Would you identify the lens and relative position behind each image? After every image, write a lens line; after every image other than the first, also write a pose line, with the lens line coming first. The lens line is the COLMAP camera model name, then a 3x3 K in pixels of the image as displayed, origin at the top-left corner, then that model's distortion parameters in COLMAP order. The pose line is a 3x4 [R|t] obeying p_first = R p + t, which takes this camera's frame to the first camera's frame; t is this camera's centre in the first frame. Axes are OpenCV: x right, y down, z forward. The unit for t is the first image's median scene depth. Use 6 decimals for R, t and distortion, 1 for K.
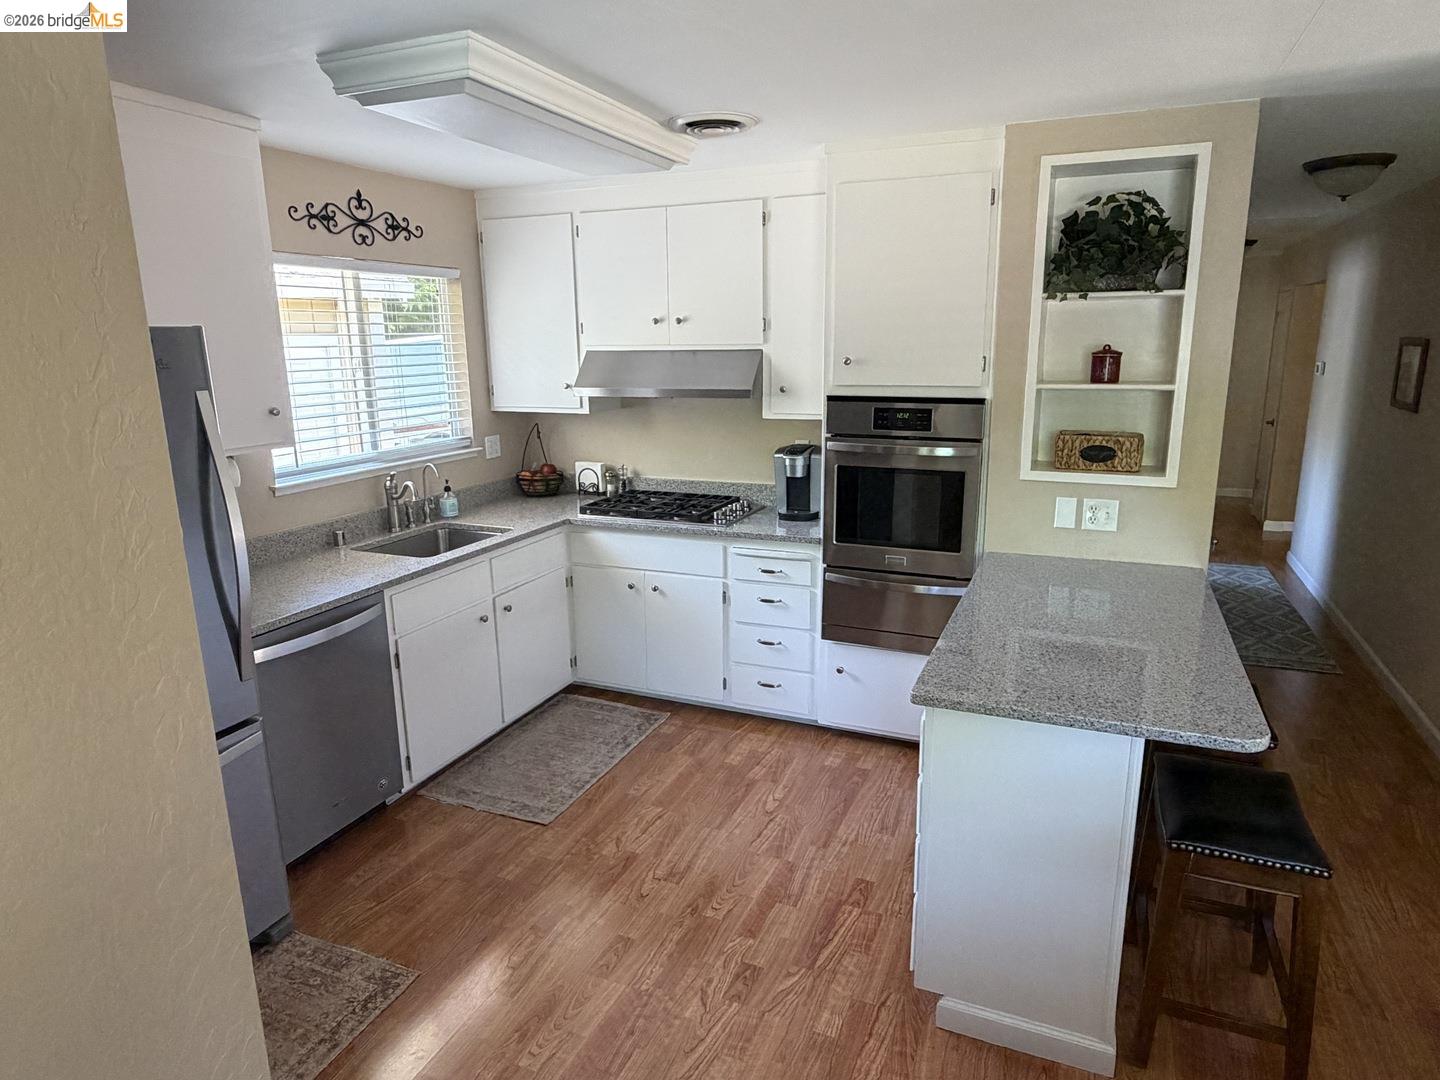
lens RADIAL K [[885.4, 0, 720.0], [0, 885.4, 540.0], [0, 0, 1]] dist [0.002200, 0.000598]
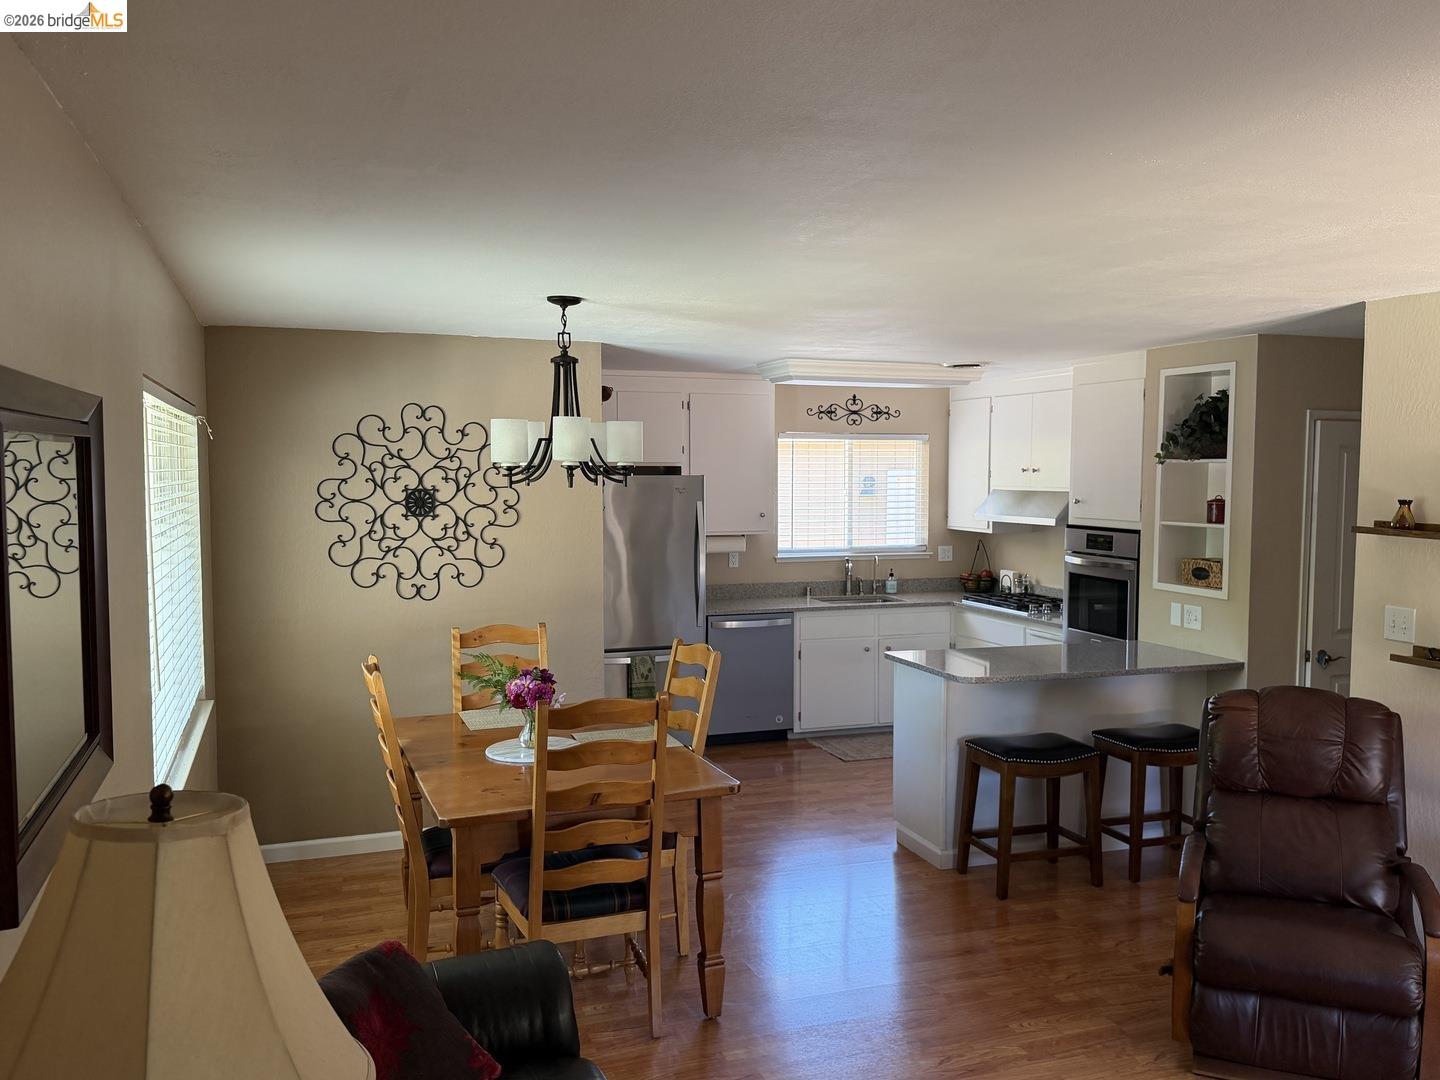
lens RADIAL K [[1169.1, 0, 720.0], [0, 1169.1, 540.0], [0, 0, 1]] dist [0.001924, -0.000146]
pose [[0.677893, 0.059496, -0.732749, 1.094088], [-0.174445, 0.981271, -0.081711, 0.113267], [0.714164, 0.183216, 0.675575, -0.667048]]
